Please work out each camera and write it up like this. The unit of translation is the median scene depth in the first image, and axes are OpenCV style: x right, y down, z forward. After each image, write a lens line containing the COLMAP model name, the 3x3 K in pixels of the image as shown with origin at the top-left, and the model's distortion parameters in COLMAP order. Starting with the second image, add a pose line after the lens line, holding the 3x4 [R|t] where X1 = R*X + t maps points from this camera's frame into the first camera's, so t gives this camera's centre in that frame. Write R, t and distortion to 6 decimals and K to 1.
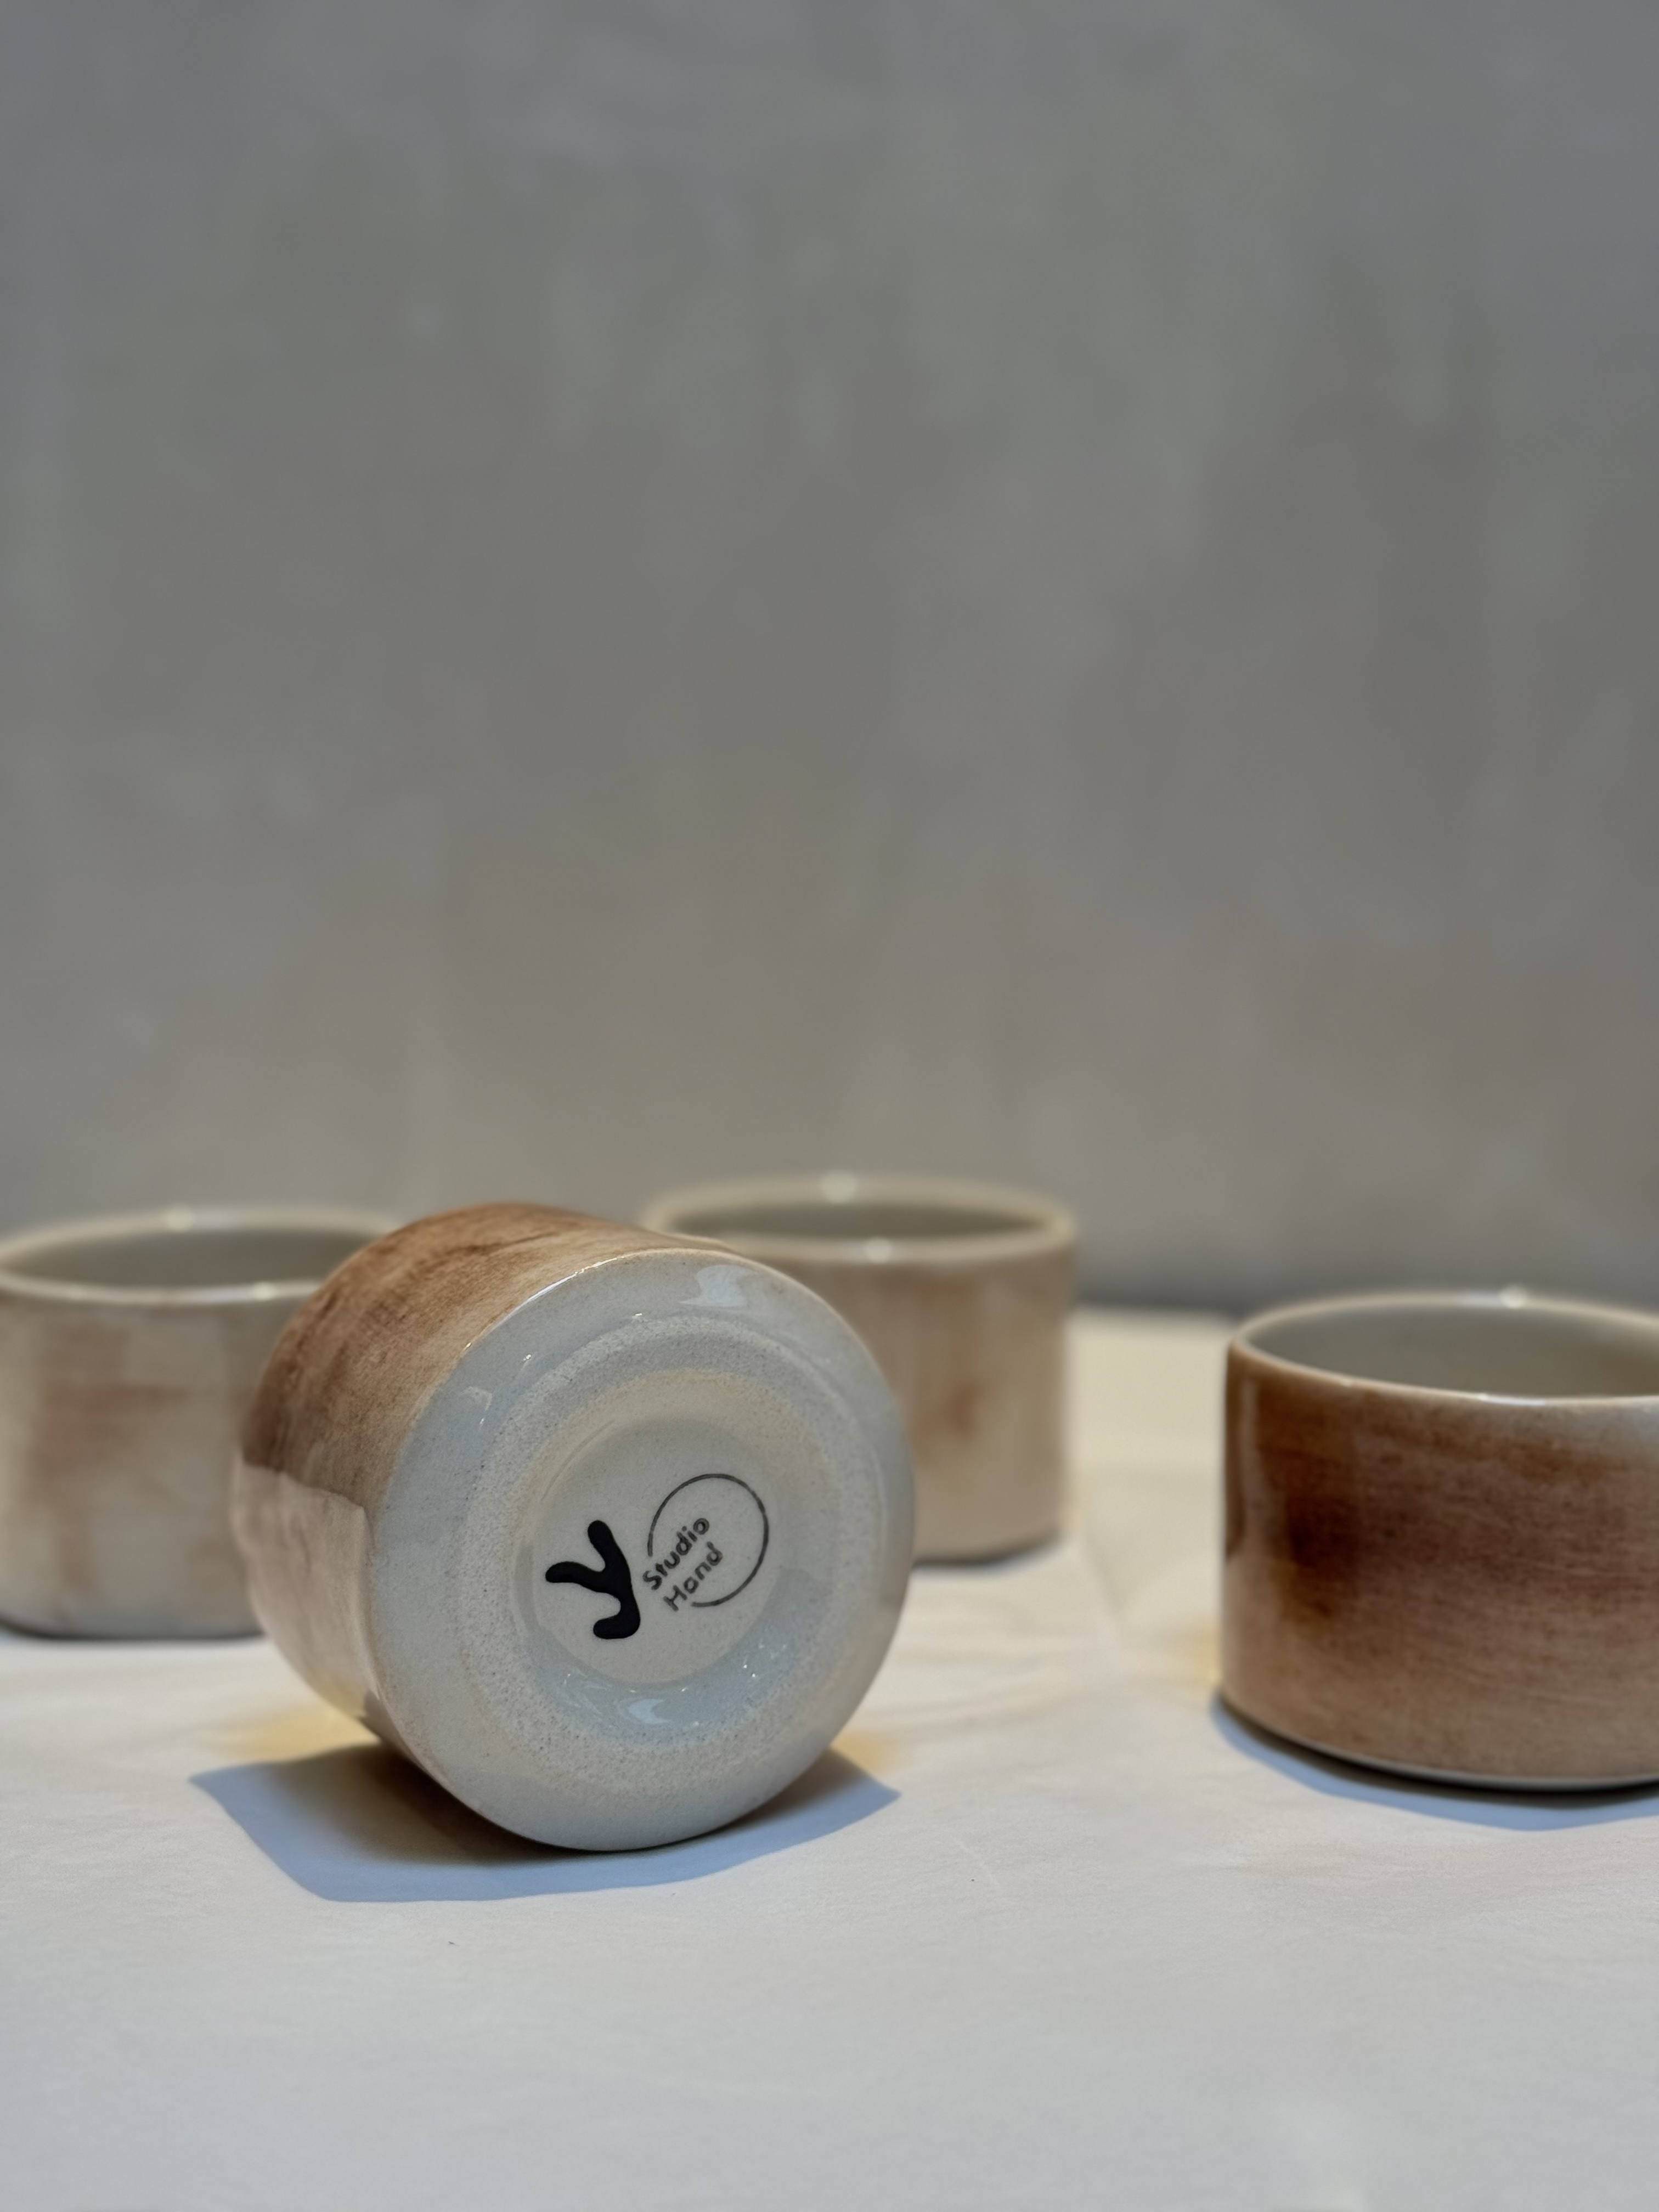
lens RADIAL K [[3066.6, 0, 847.2], [0, 3066.6, 1122.5], [0, 0, 1]] dist [0.037162, 0.000000]
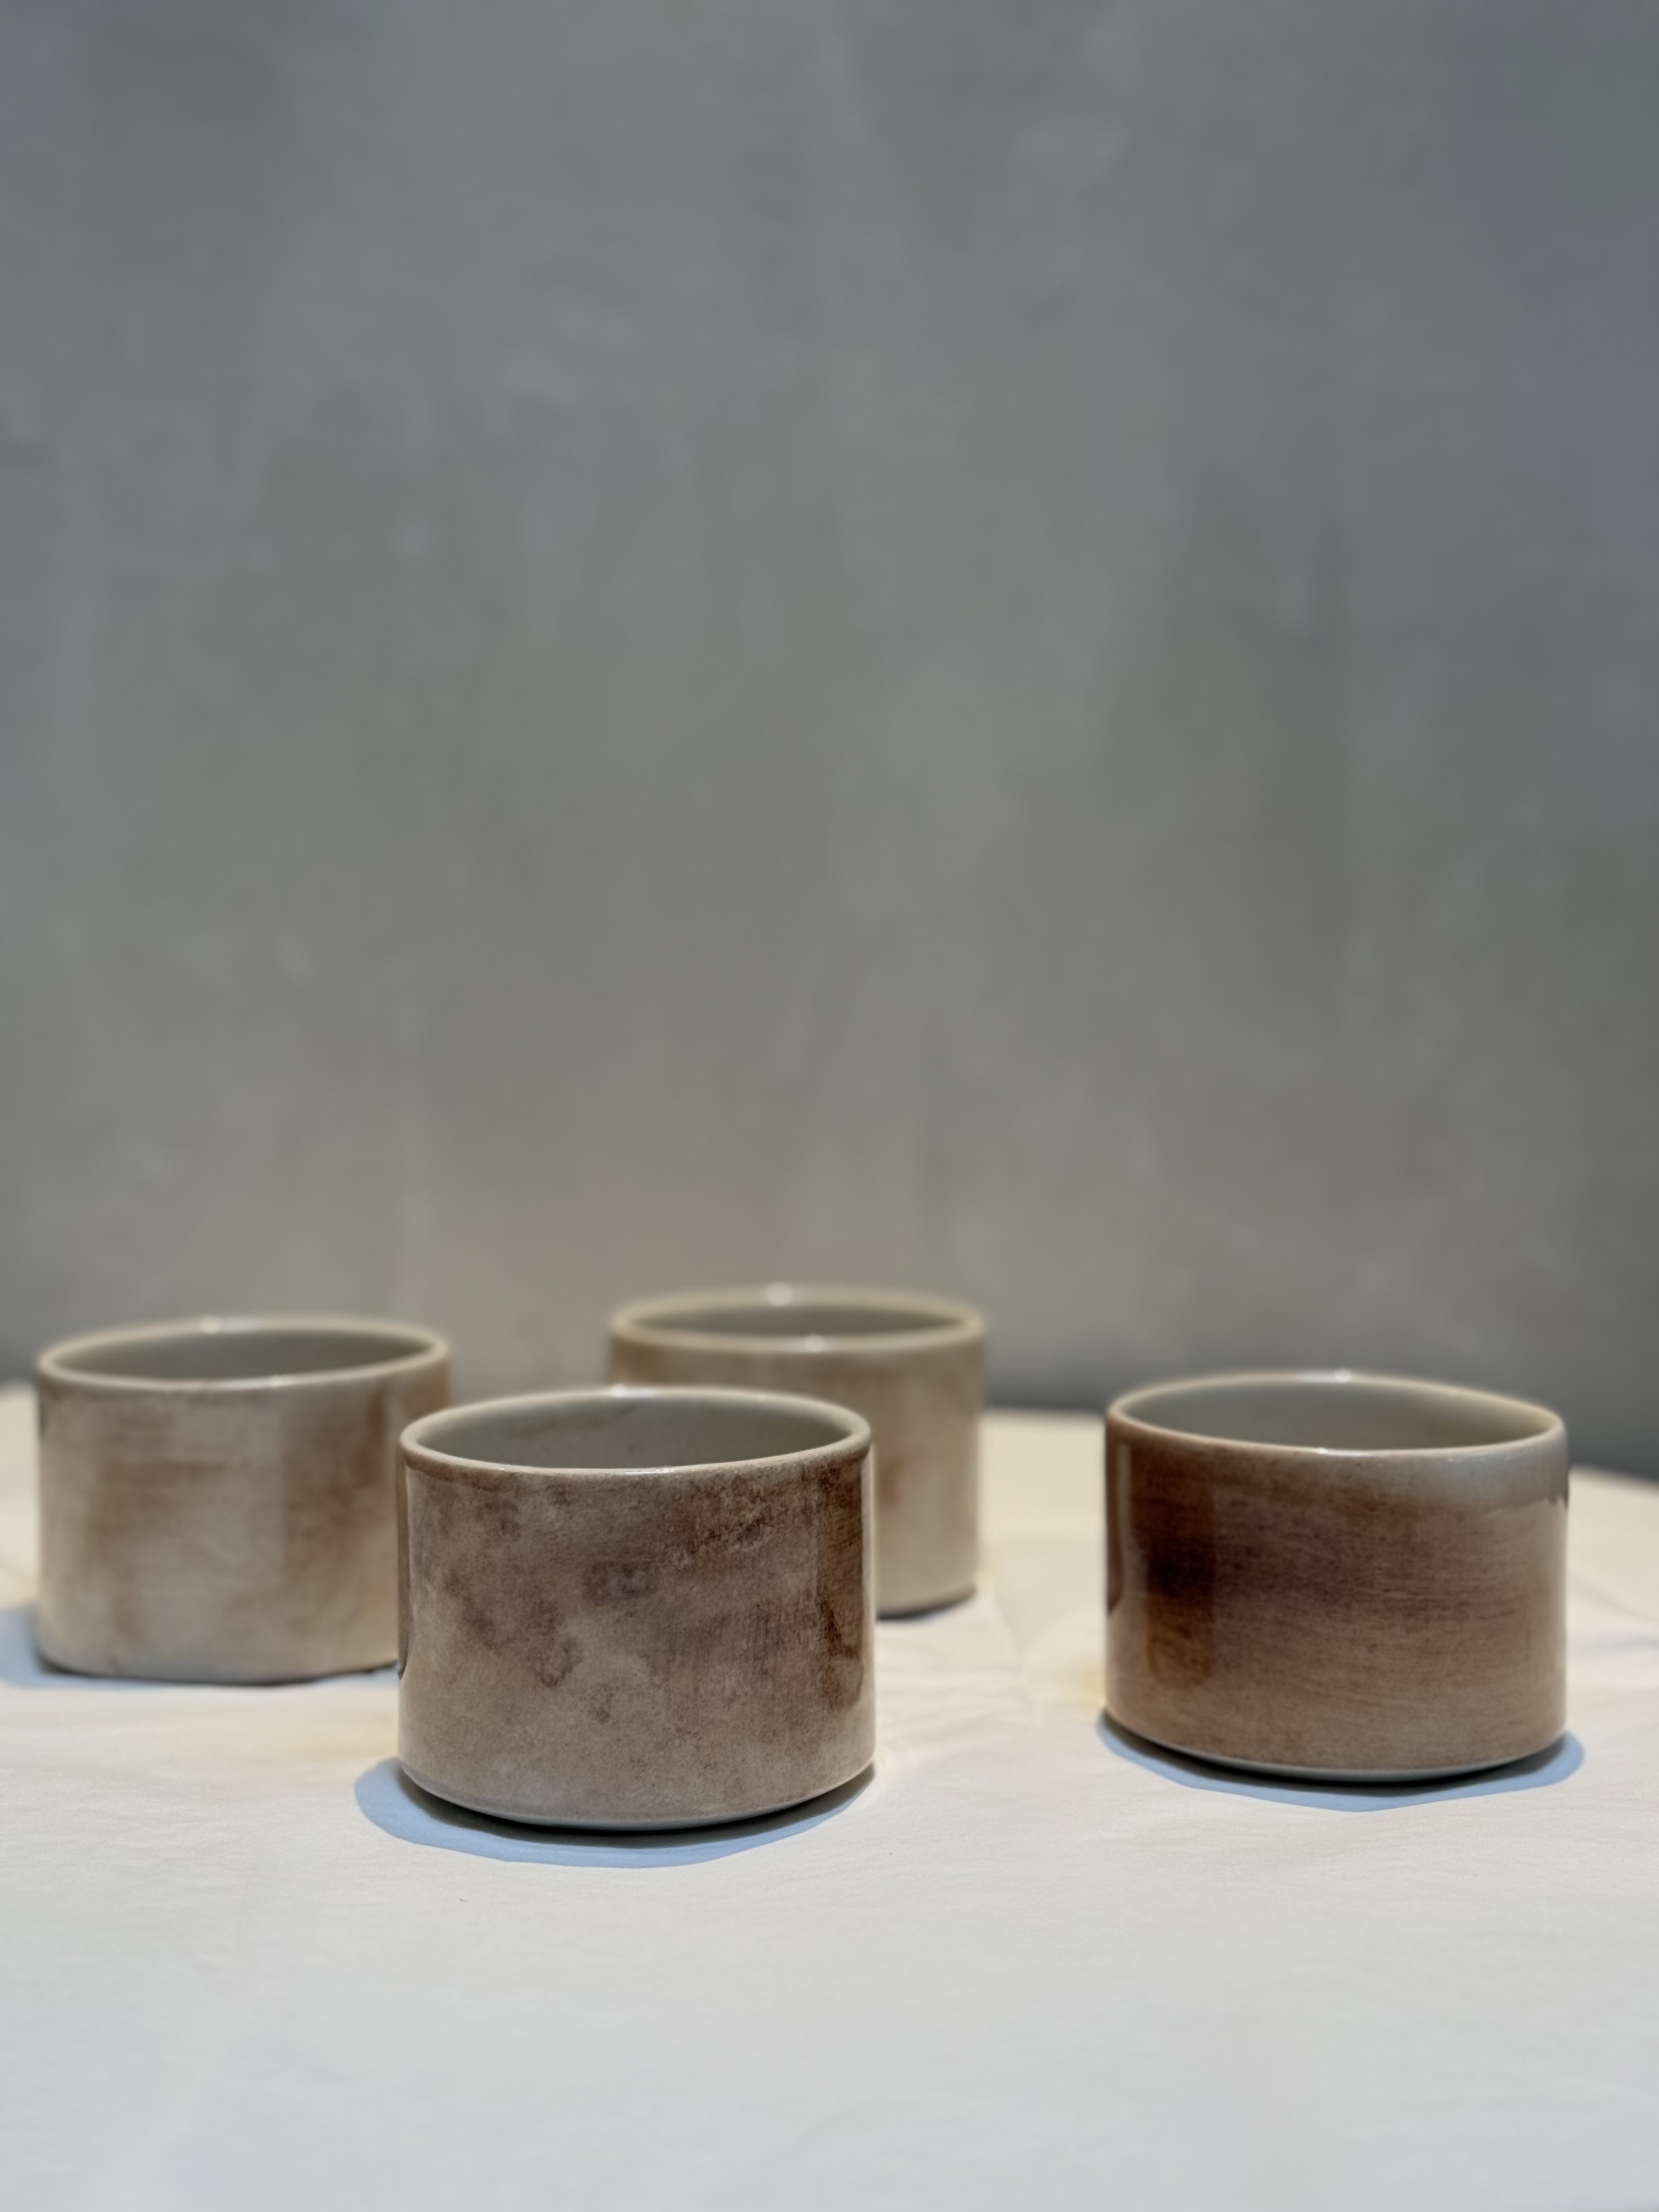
lens RADIAL K [[3066.6, 0, 825.4], [0, 3066.6, 1086.9], [0, 0, 1]] dist [0.037162, 0.000000]
pose [[0.999929, -0.006800, 0.009738, 0.004053], [0.007374, 0.998159, -0.060207, 0.015464], [-0.009311, 0.060275, 0.998138, -0.182011]]
